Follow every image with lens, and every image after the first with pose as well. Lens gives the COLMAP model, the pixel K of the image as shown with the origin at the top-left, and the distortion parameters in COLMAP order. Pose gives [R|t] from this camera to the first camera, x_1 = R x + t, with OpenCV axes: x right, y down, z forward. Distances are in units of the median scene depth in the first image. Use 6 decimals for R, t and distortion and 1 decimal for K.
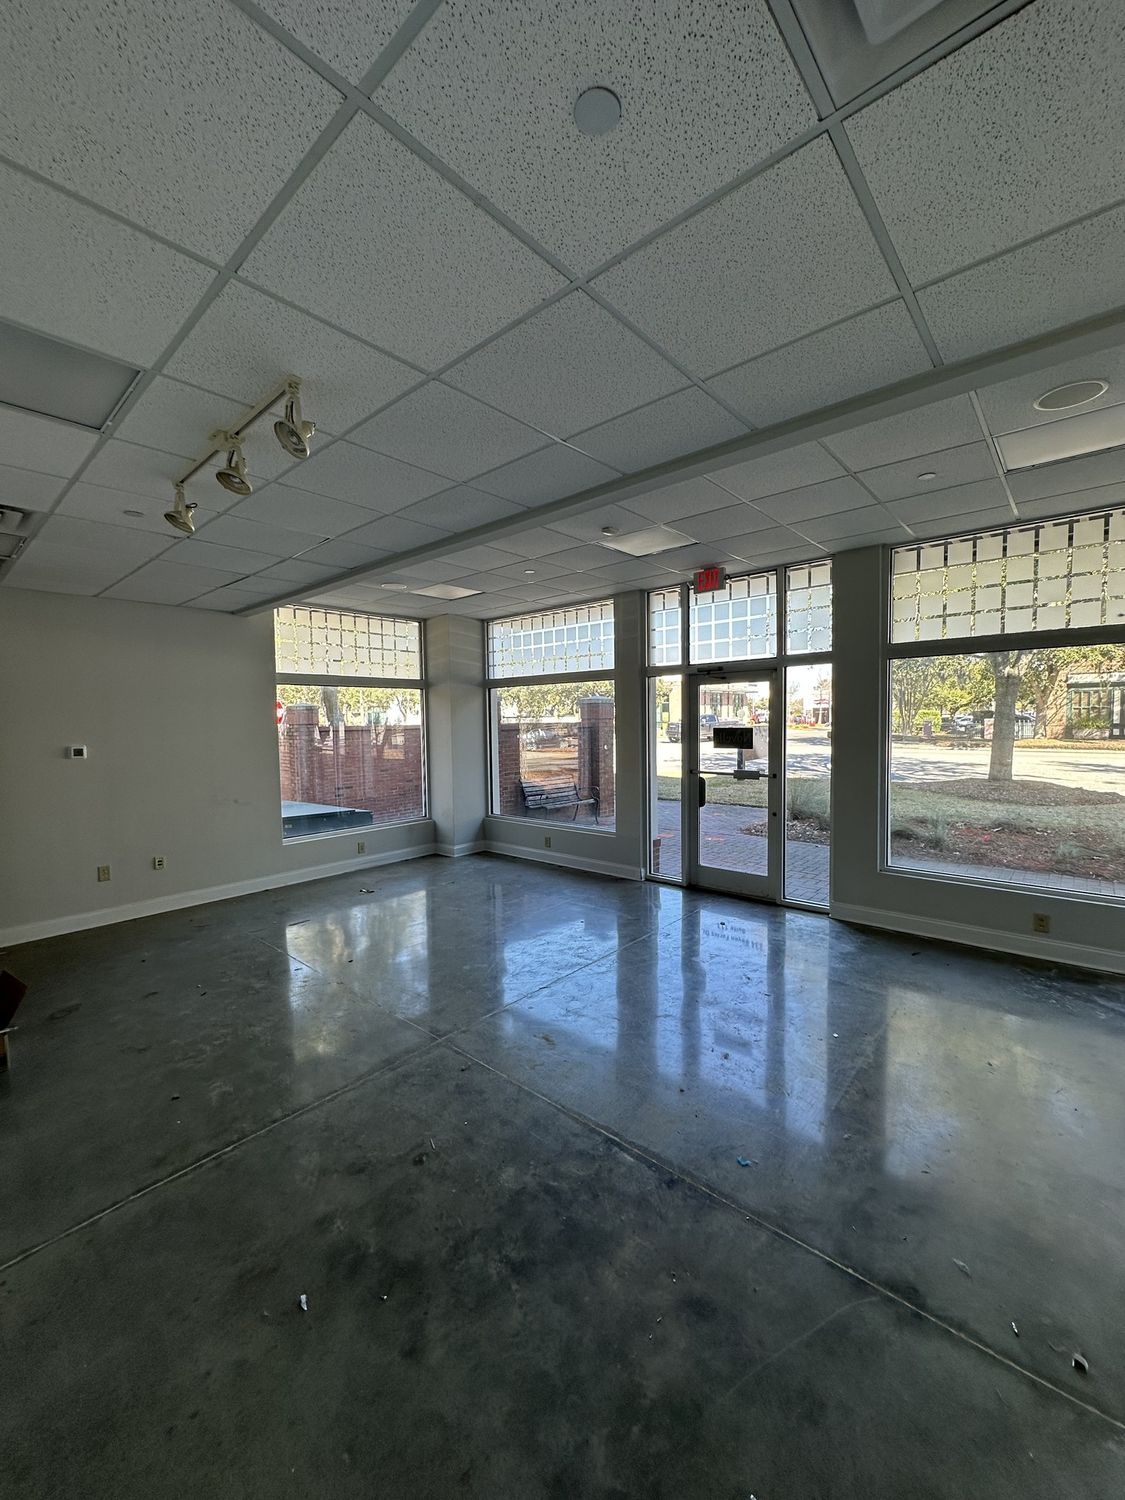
lens RADIAL K [[595.0, 0, 562.5], [0, 595.0, 750.0], [0, 0, 1]] dist [-0.001798, -0.000434]
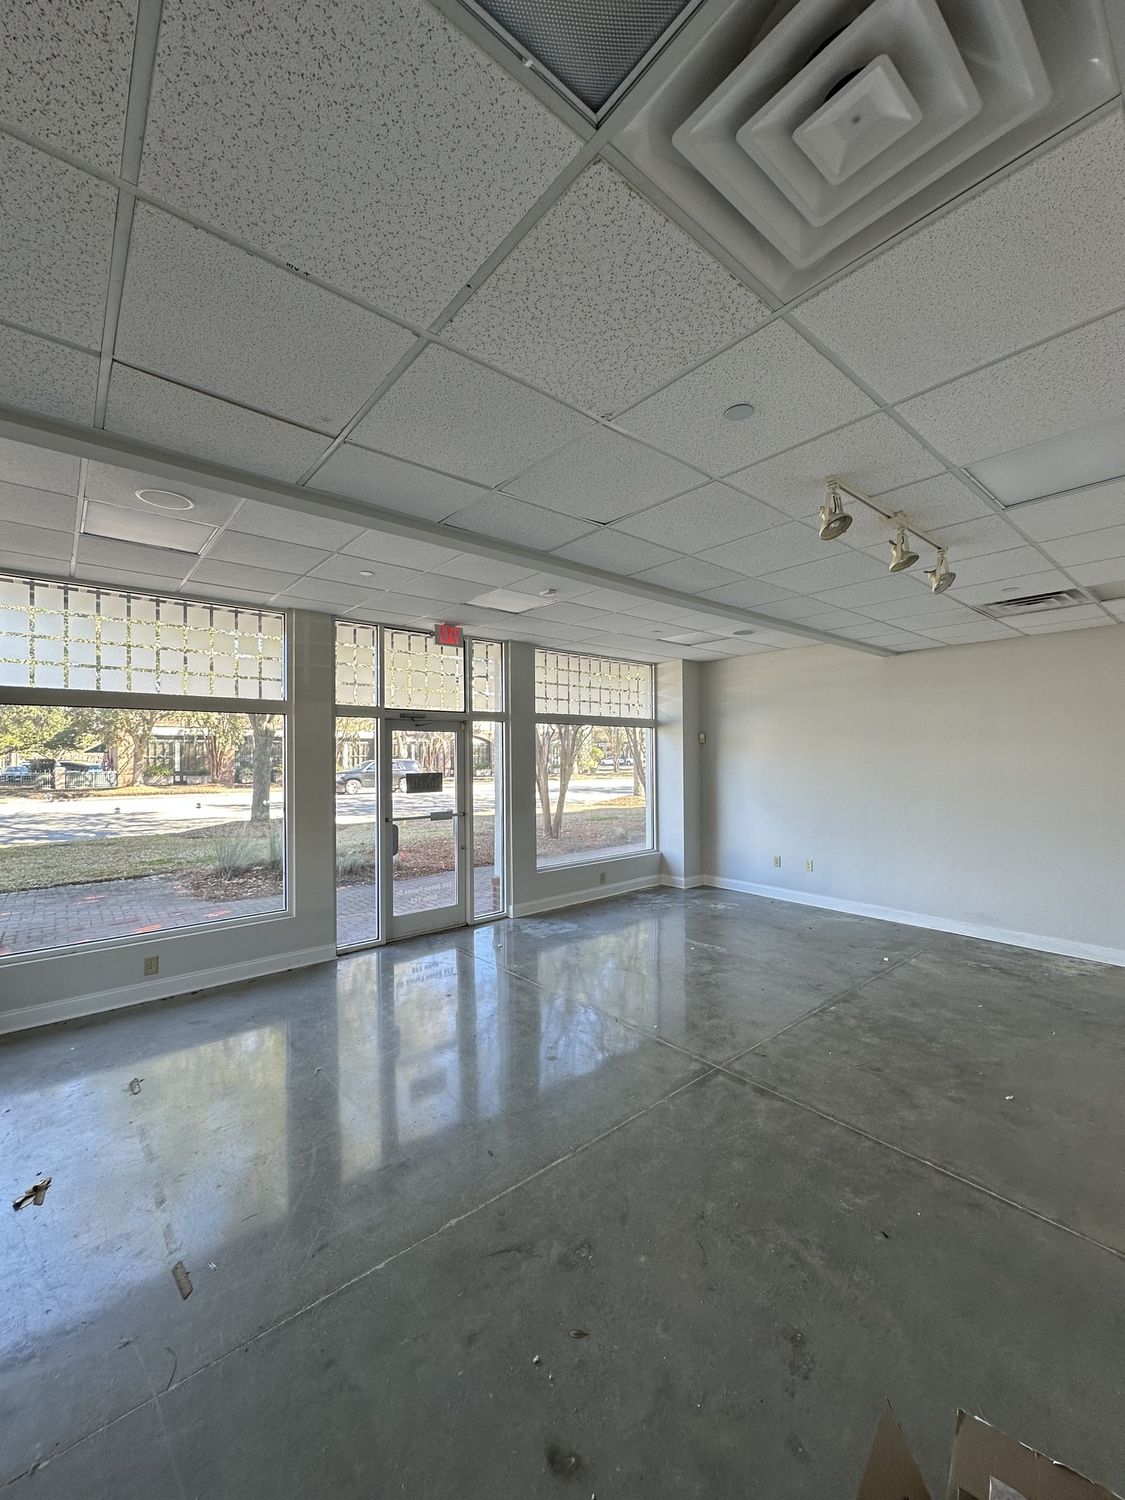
lens RADIAL K [[595.0, 0, 562.5], [0, 595.0, 750.0], [0, 0, 1]] dist [-0.001798, -0.000434]
pose [[0.142555, 0.026186, 0.989440, -0.748381], [0.055859, 0.997844, -0.034456, -0.029271], [-0.988209, 0.060181, 0.140785, 0.628944]]
